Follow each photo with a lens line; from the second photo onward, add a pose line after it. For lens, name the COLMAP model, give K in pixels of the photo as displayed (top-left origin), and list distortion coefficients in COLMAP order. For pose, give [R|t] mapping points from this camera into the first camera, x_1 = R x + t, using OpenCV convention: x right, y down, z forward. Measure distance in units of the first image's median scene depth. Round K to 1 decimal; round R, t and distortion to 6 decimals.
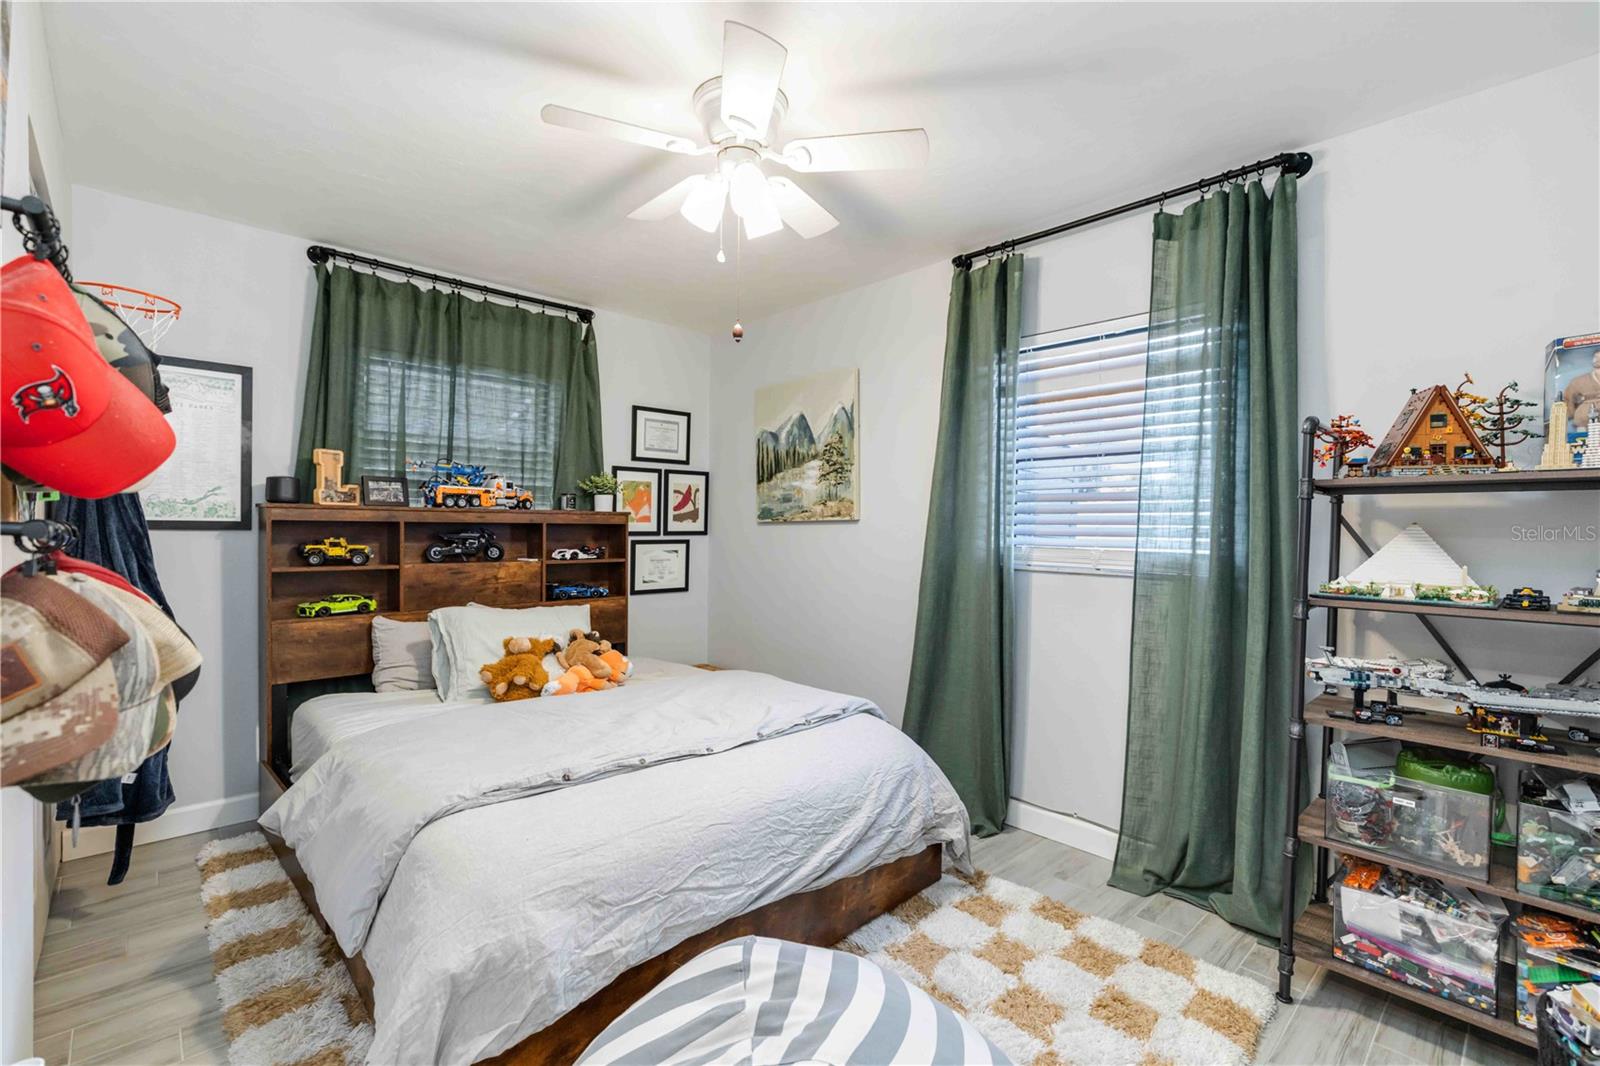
lens RADIAL K [[704.3, 0, 800.0], [0, 704.3, 533.0], [0, 0, 1]] dist [0.002404, 0.000262]
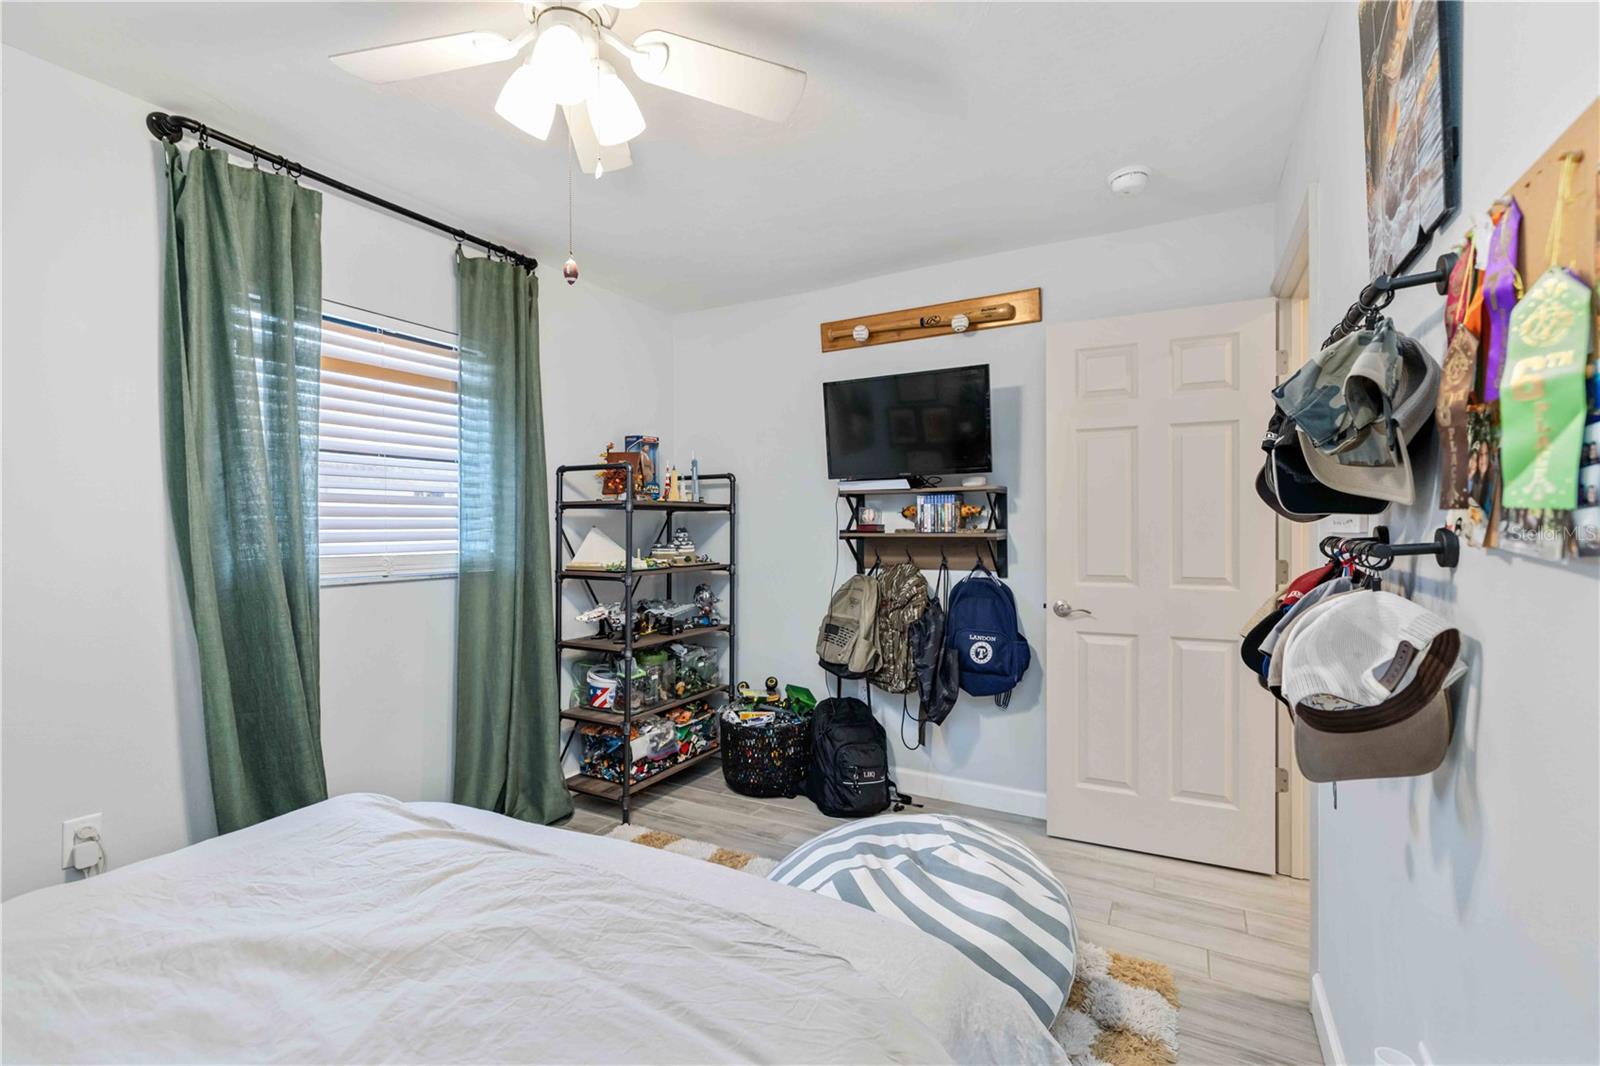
lens RADIAL K [[704.3, 0, 800.0], [0, 704.3, 533.0], [0, 0, 1]] dist [0.002404, 0.000262]
pose [[-0.297980, -0.016132, 0.954436, -0.712552], [0.012941, 0.999697, 0.020937, -0.021527], [-0.954484, 0.018591, -0.297681, 0.825324]]
